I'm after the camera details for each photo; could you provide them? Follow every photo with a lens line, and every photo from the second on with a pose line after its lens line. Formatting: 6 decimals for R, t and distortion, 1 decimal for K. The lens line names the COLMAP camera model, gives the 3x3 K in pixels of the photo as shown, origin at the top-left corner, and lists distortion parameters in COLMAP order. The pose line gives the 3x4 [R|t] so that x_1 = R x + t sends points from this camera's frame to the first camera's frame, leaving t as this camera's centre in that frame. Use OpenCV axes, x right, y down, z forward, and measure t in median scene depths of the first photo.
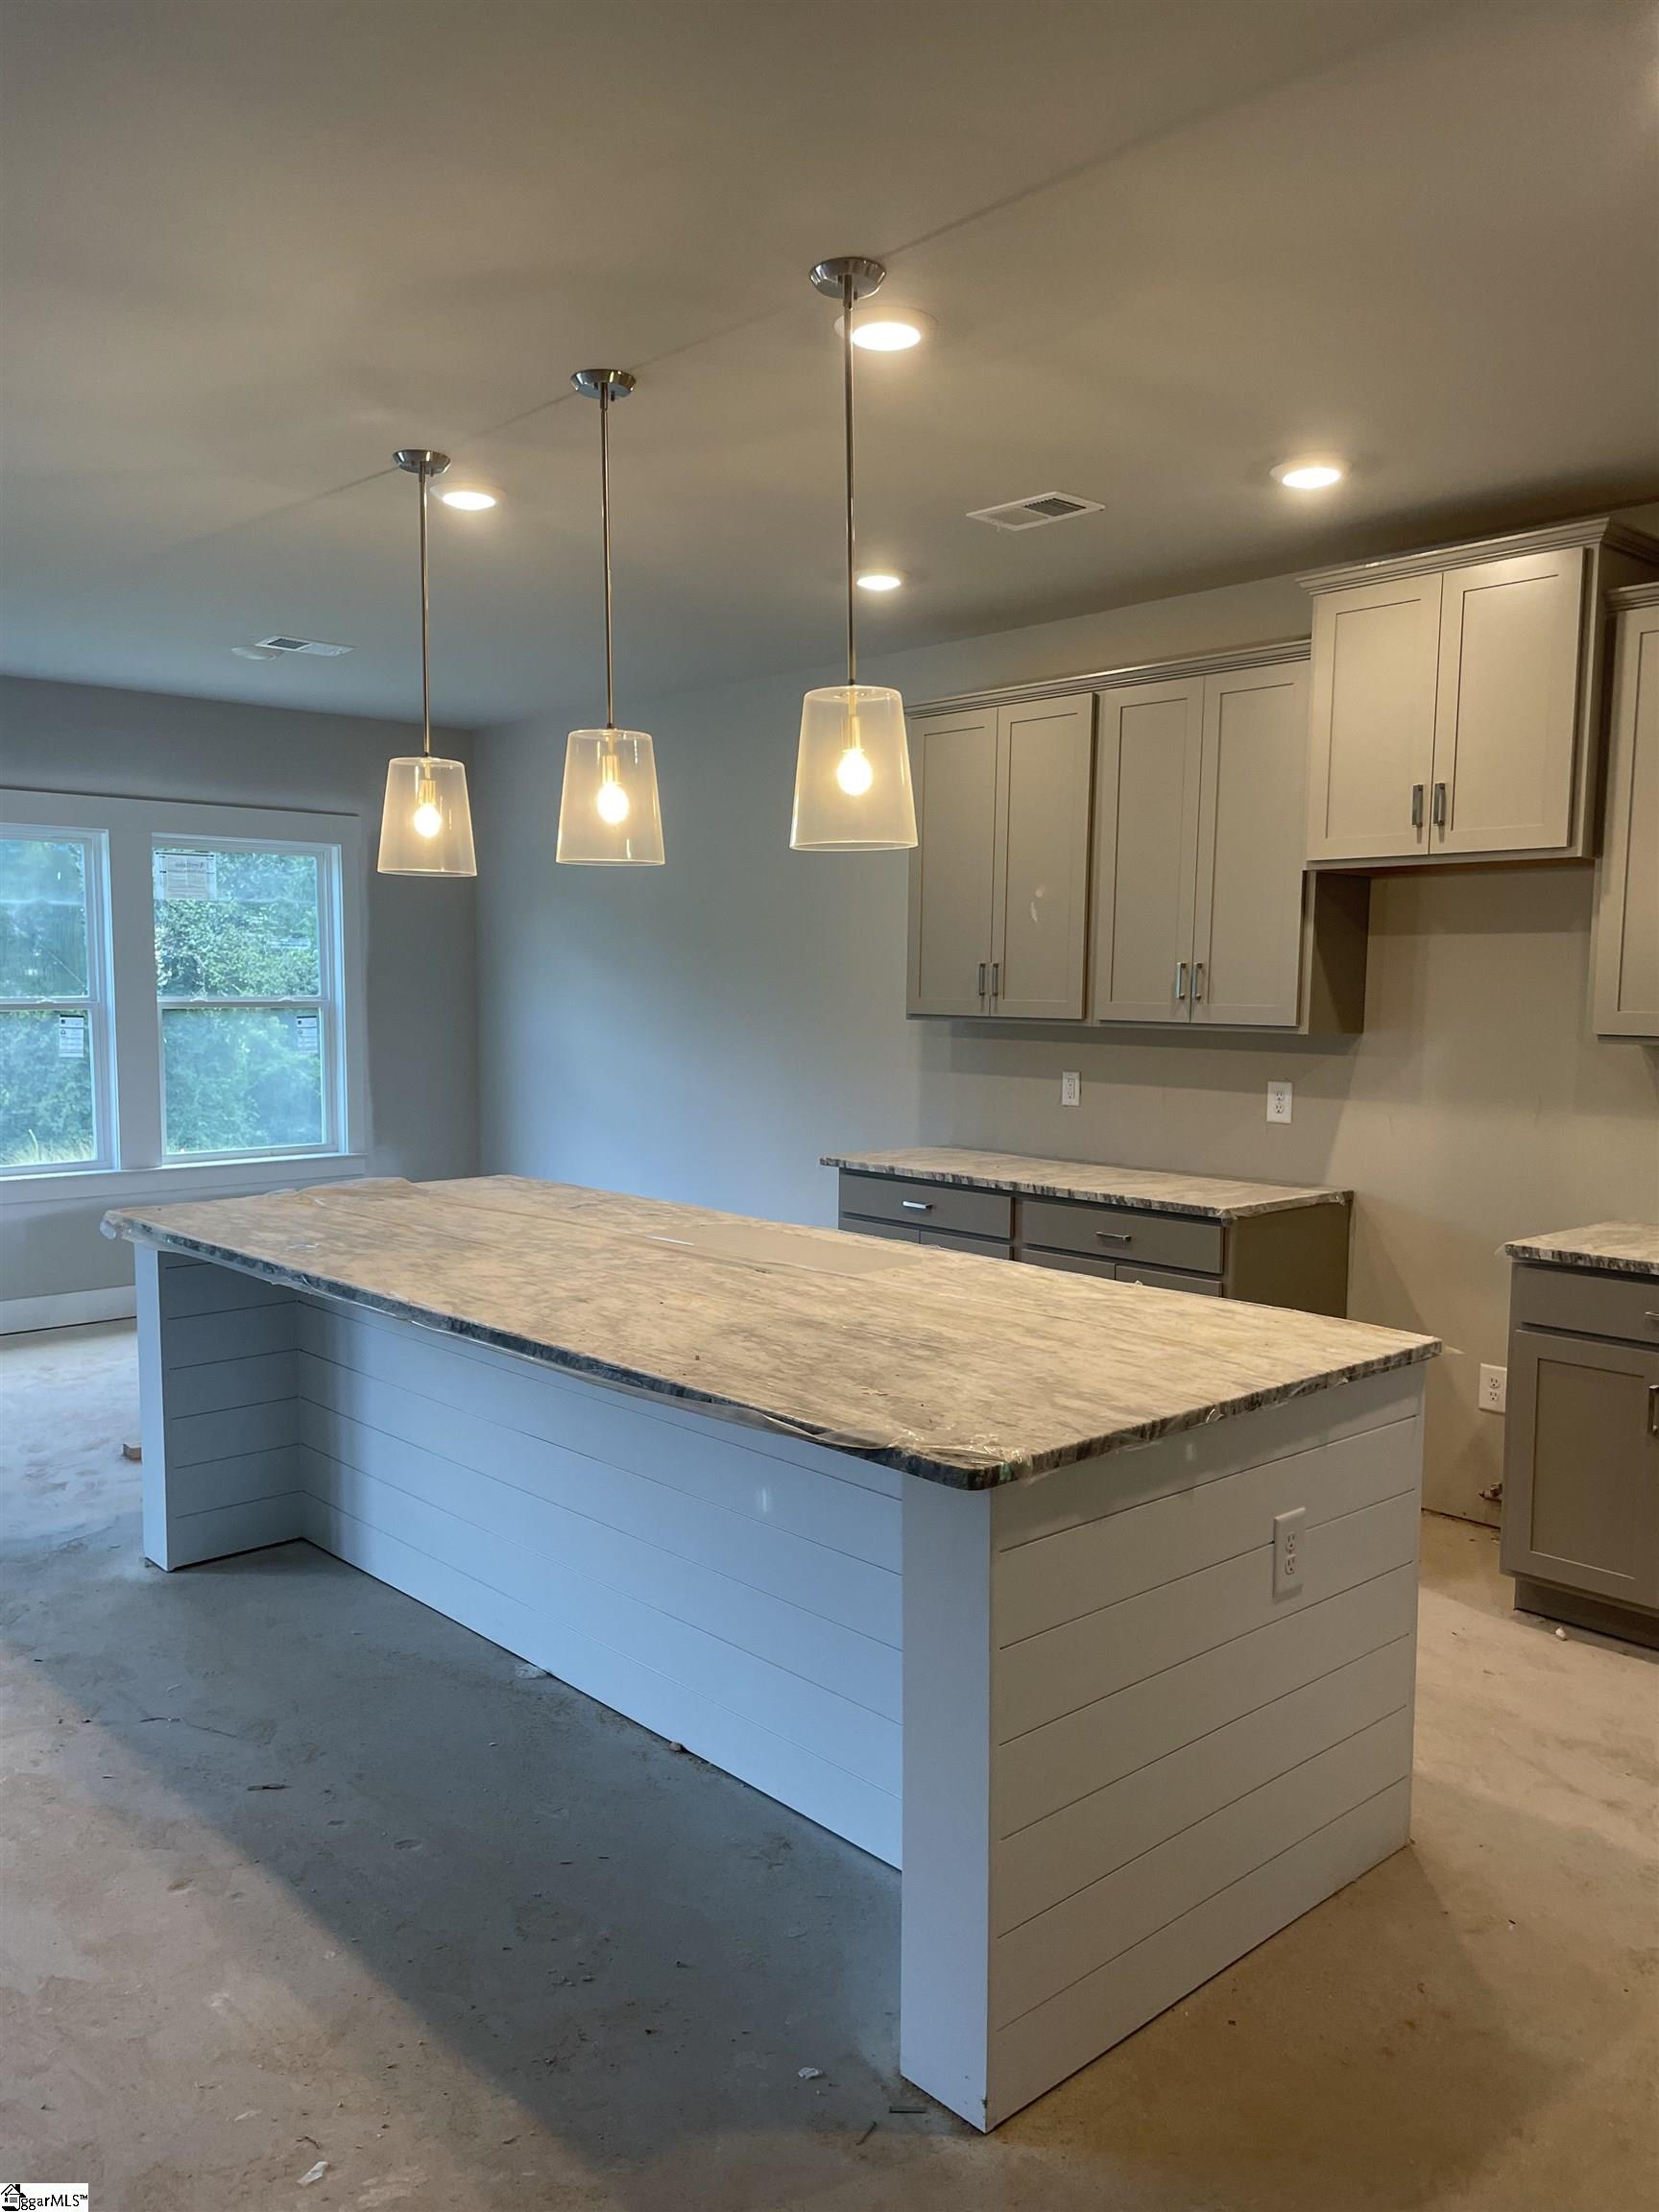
lens RADIAL K [[1654.9, 0, 829.5], [0, 1654.9, 1106.0], [0, 0, 1]] dist [0.097945, -0.139953]
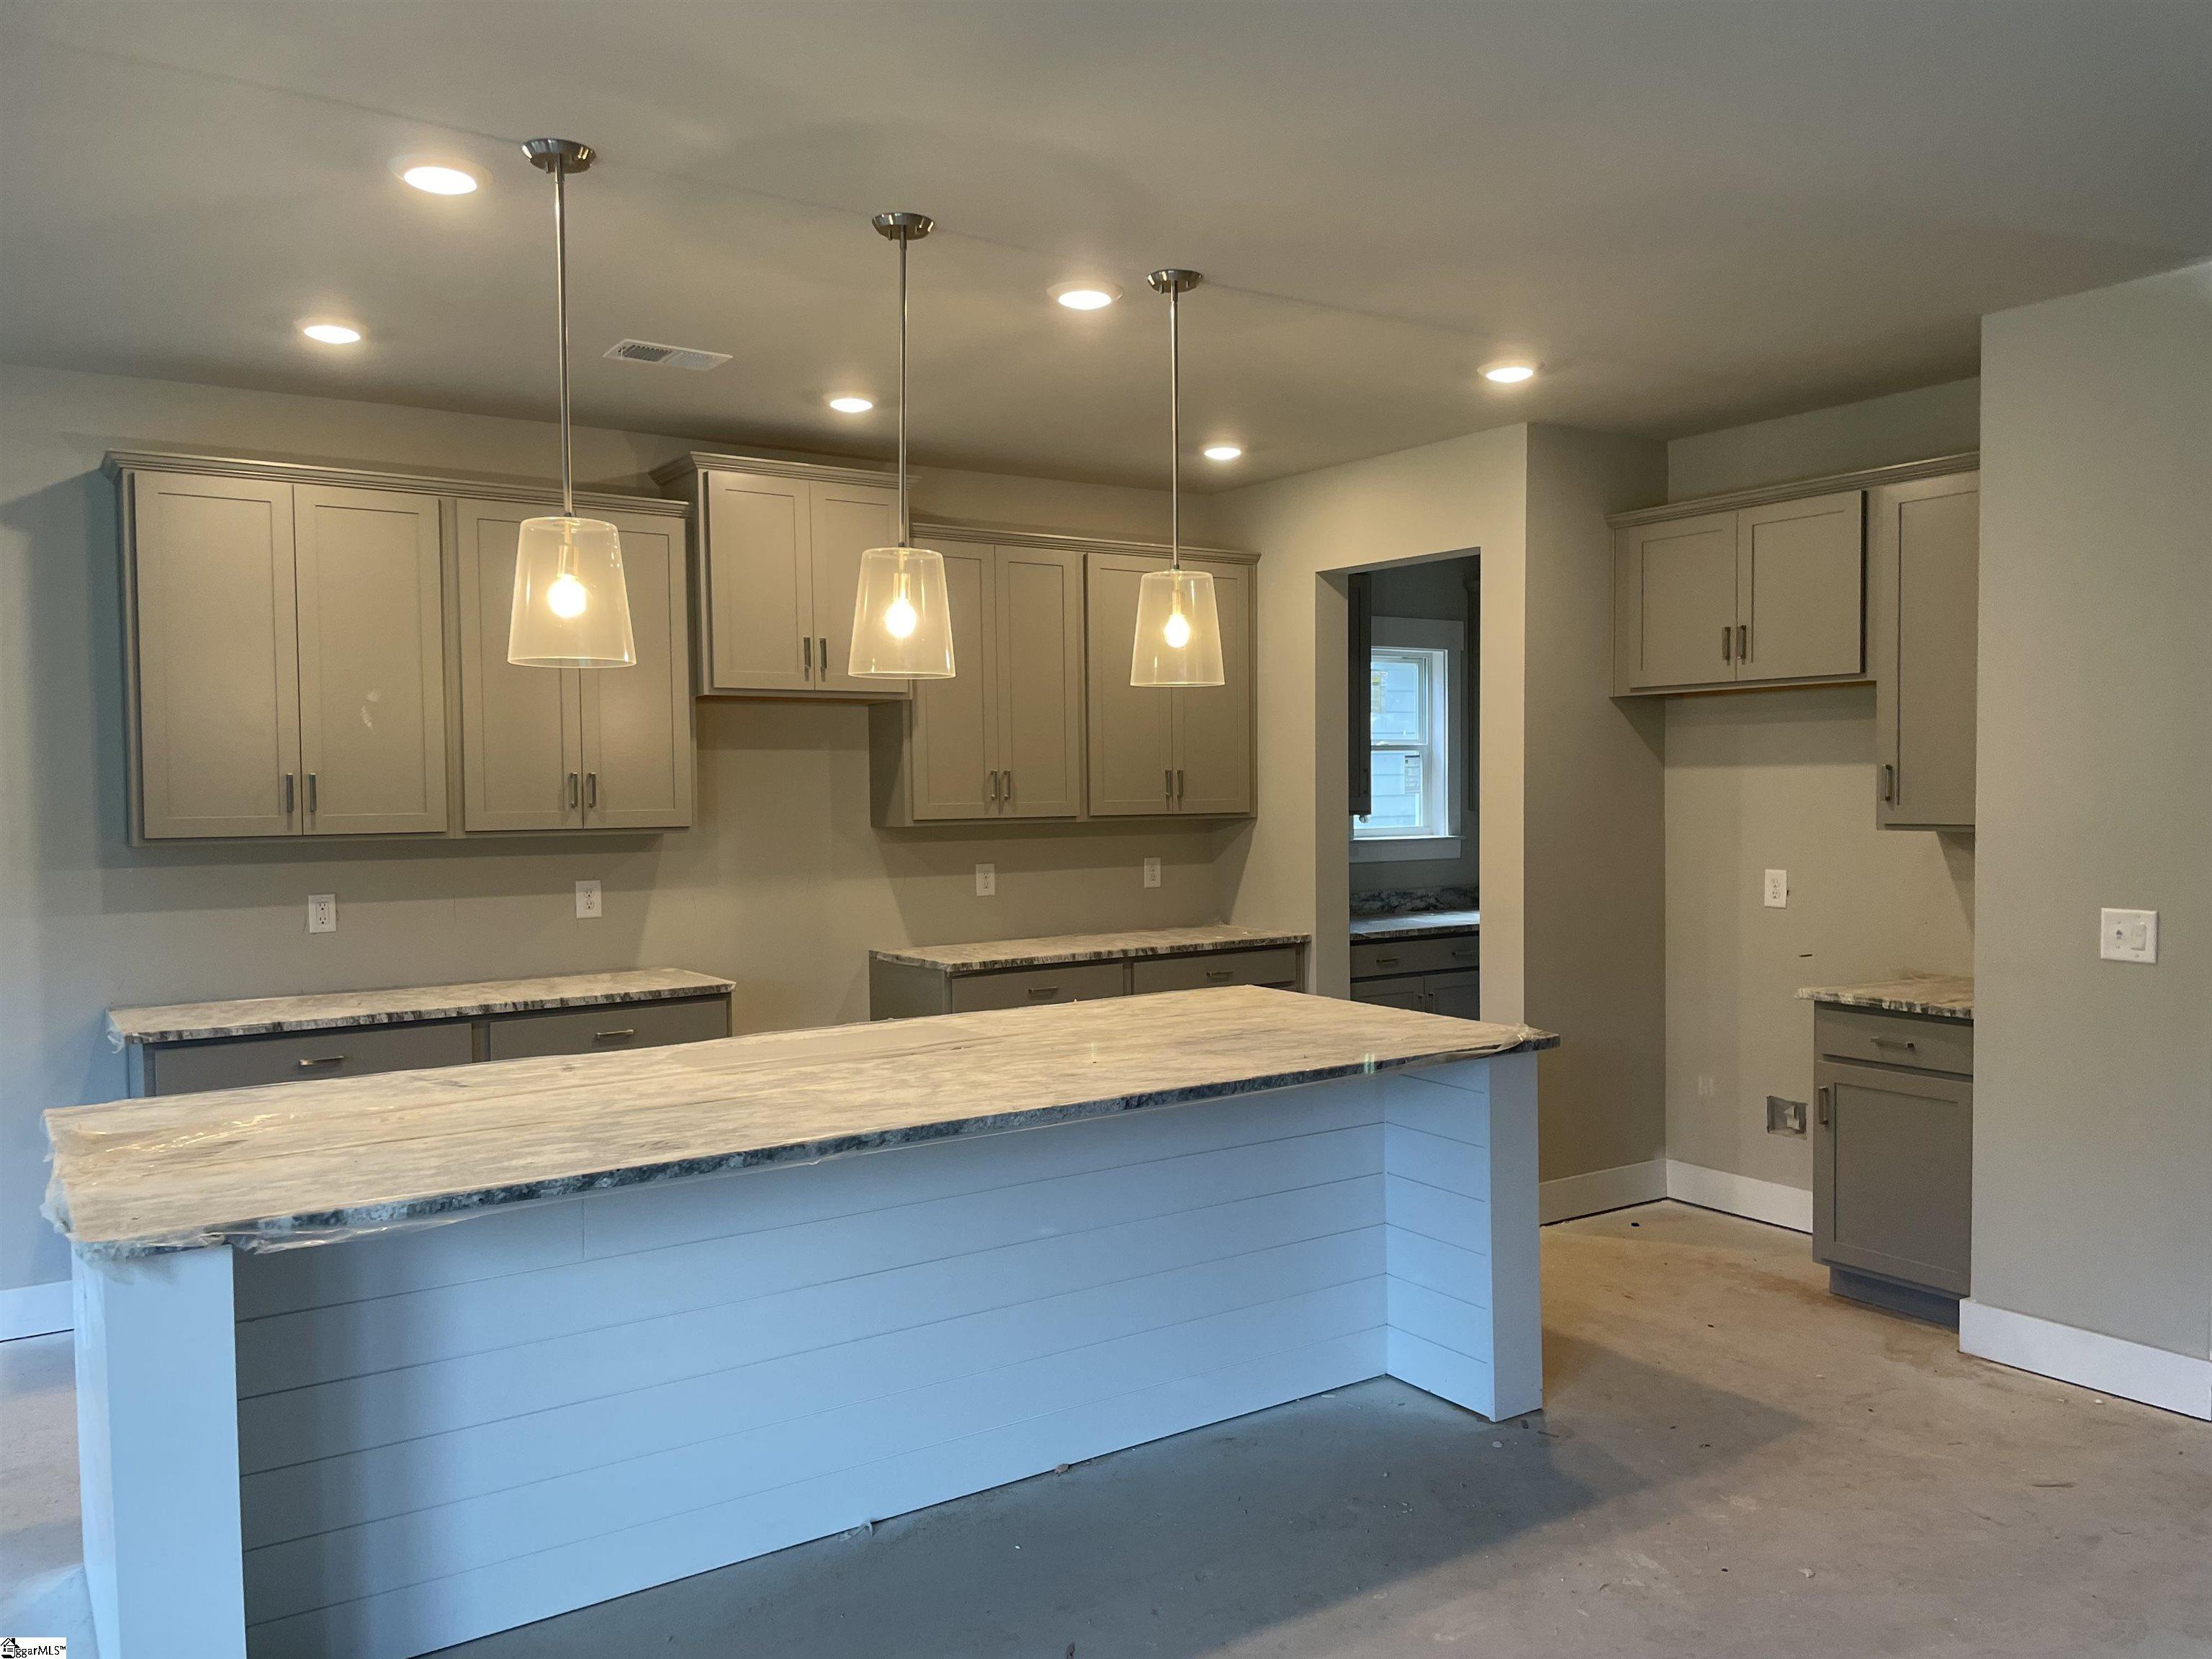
lens RADIAL K [[1654.9, 0, 1106.0], [0, 1654.9, 829.5], [0, 0, 1]] dist [0.097945, -0.139953]
pose [[0.144503, -0.036363, 0.988836, -0.841655], [0.085564, 0.996041, 0.024124, -0.049745], [-0.985798, 0.081122, 0.147042, 0.547379]]
